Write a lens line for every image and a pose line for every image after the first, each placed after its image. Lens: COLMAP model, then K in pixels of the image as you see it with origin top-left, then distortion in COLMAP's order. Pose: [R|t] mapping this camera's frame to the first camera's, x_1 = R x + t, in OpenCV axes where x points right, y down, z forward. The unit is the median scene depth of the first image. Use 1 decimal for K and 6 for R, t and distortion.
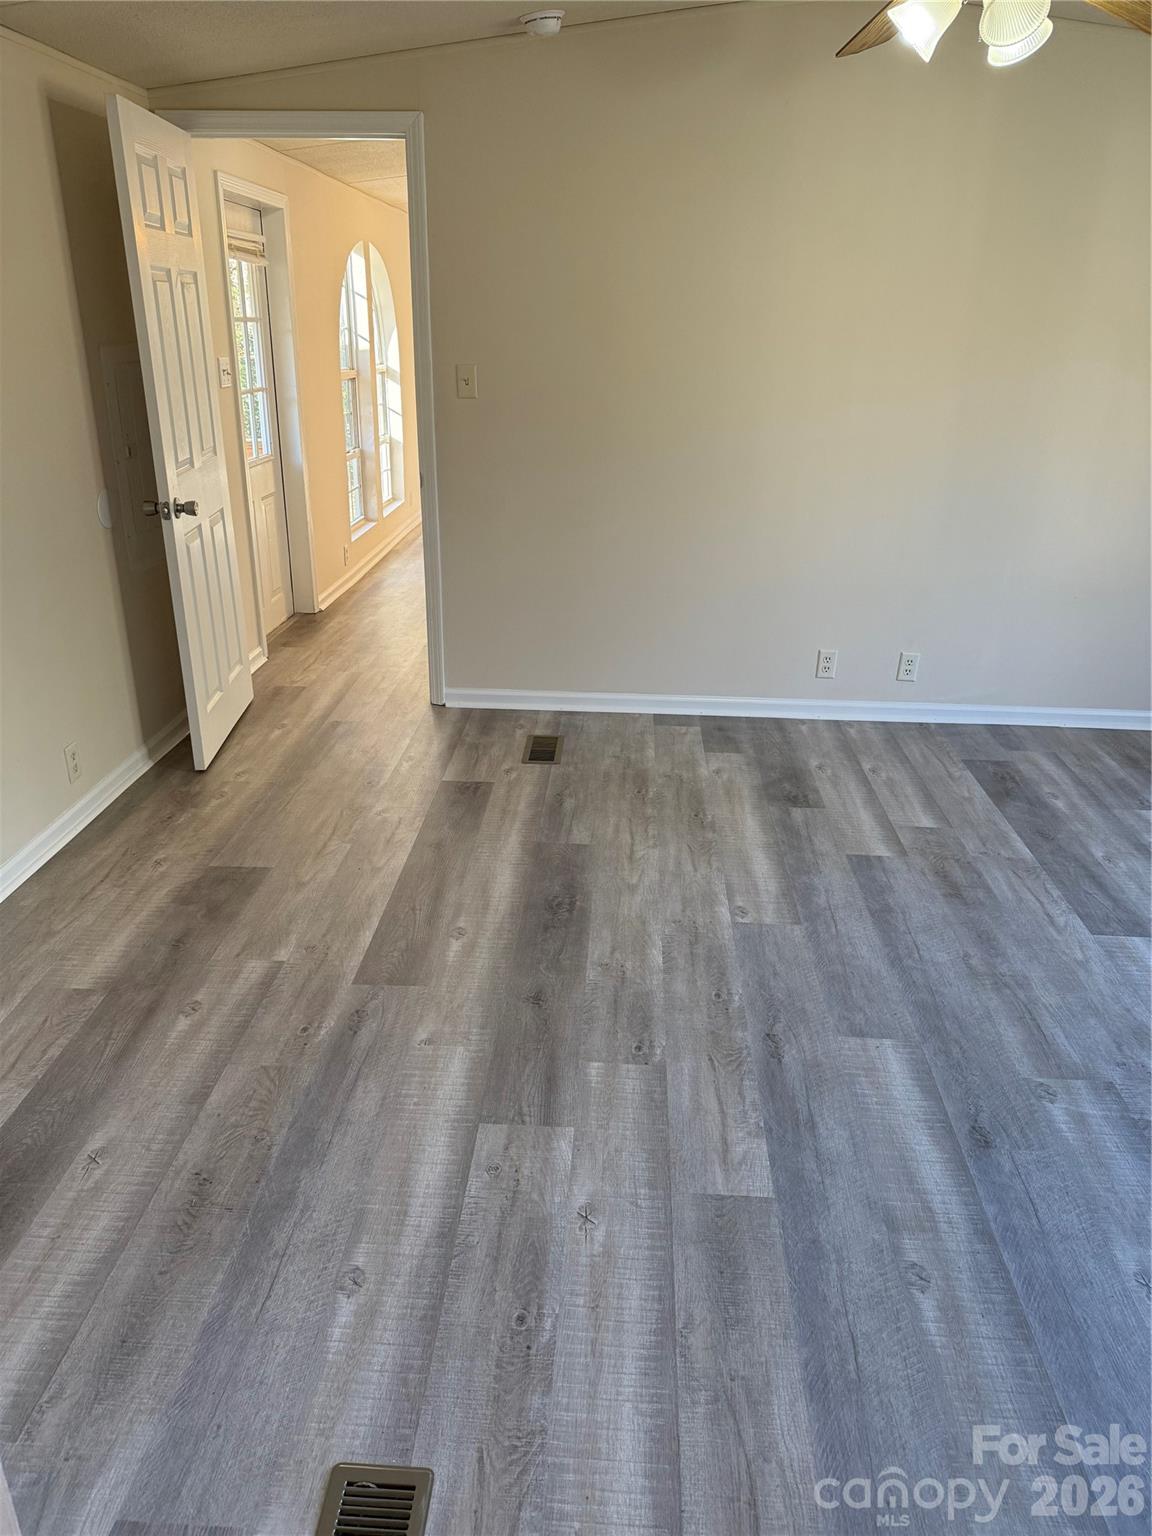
lens RADIAL K [[1061.9, 0, 566.9], [0, 1061.9, 766.9], [0, 0, 1]] dist [0.150266, -0.247932]
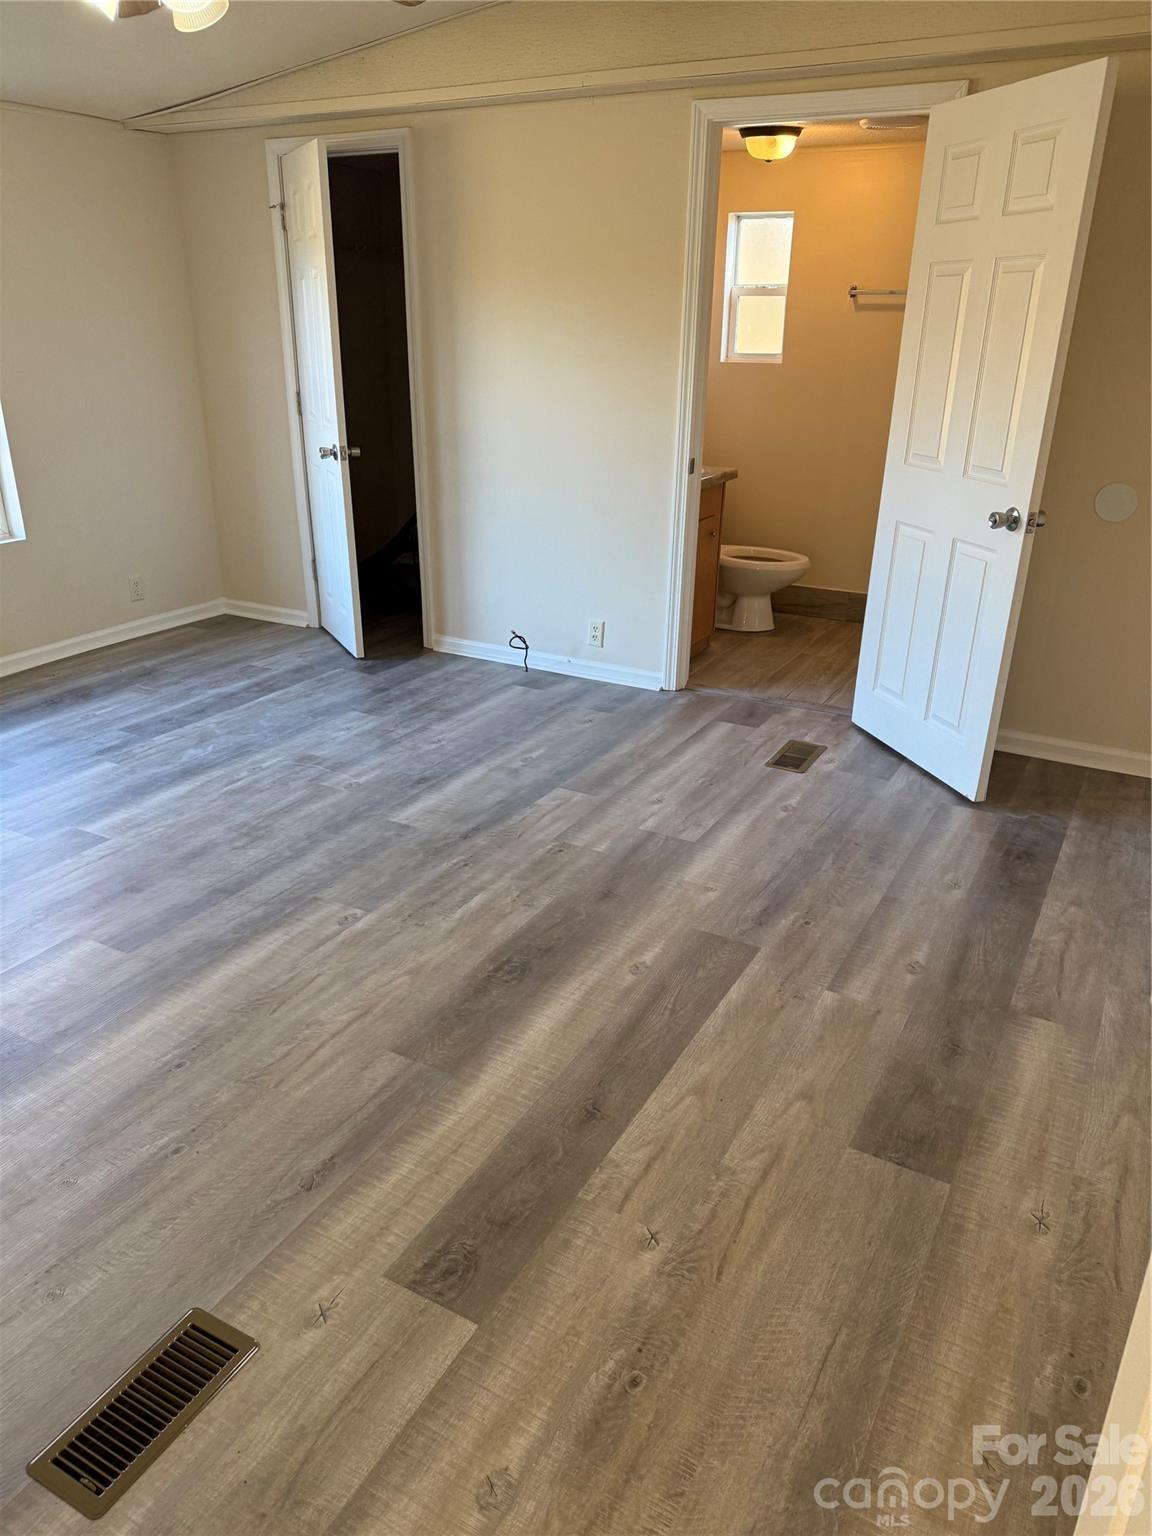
lens RADIAL K [[1061.9, 0, 566.9], [0, 1061.9, 766.9], [0, 0, 1]] dist [0.150266, -0.247932]
pose [[-0.898307, -0.186004, 0.398054, -0.362200], [0.147610, 0.725547, 0.672156, -0.568148], [-0.413830, 0.662559, -0.624308, 1.417470]]
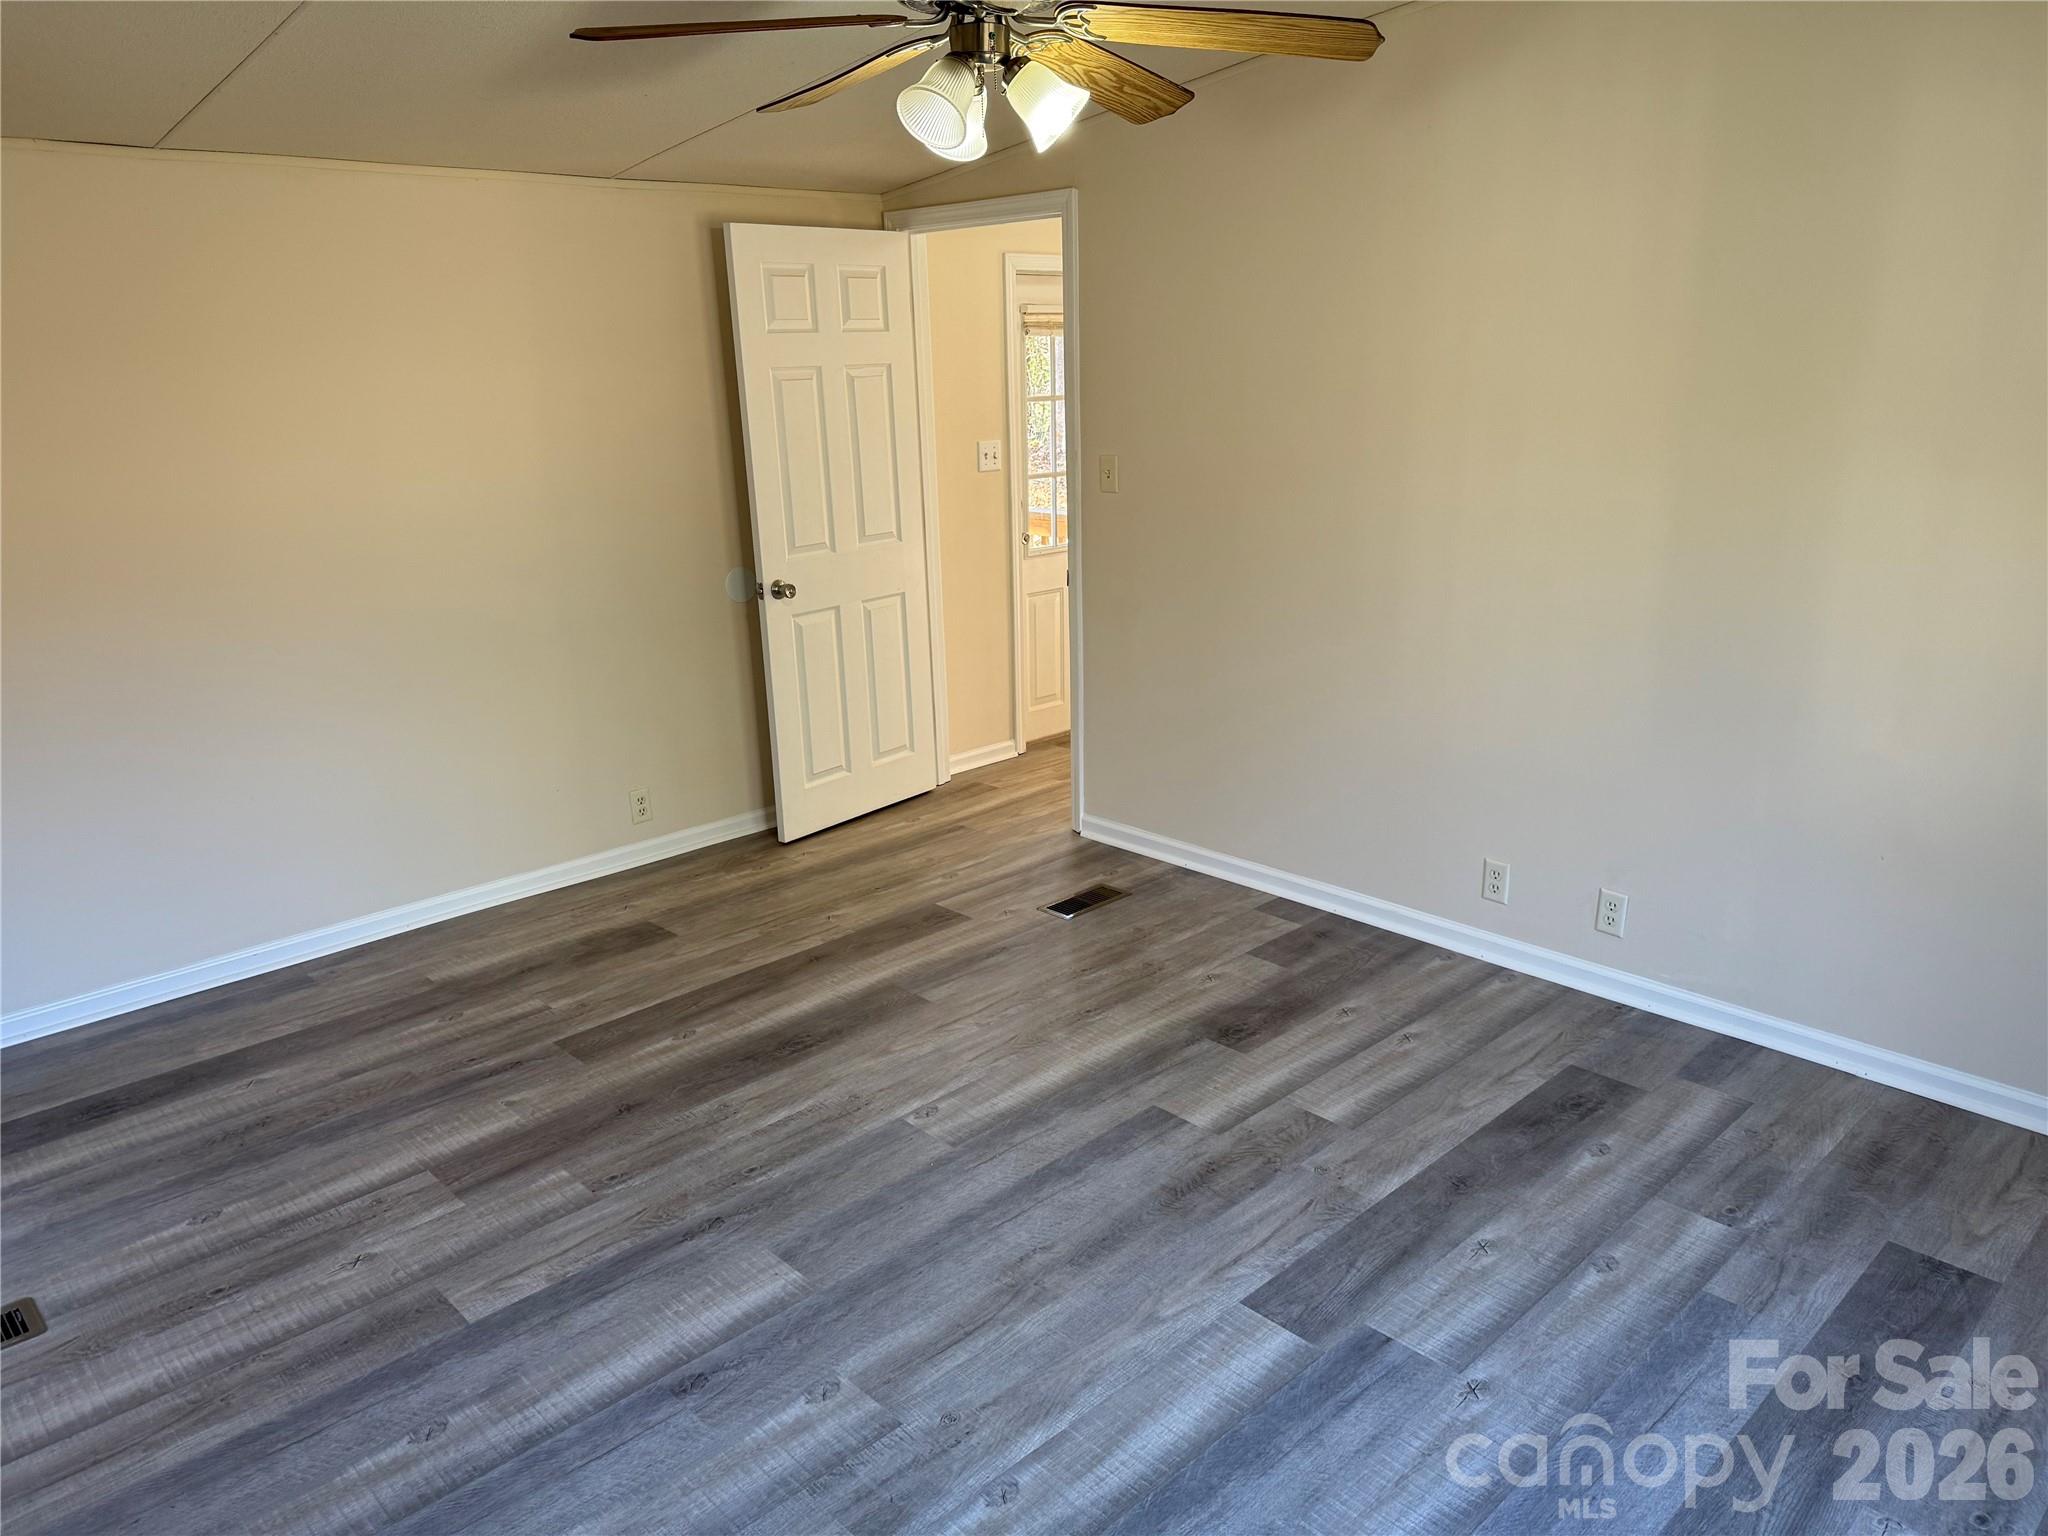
lens RADIAL K [[1415.8, 0, 1037.8], [0, 1415.8, 770.5], [0, 0, 1]] dist [0.150266, -0.247932]
pose [[0.736105, 0.160975, -0.657447, 0.909236], [-0.226686, 0.973847, -0.015362, -0.124844], [0.637779, 0.160342, 0.753344, 0.177693]]
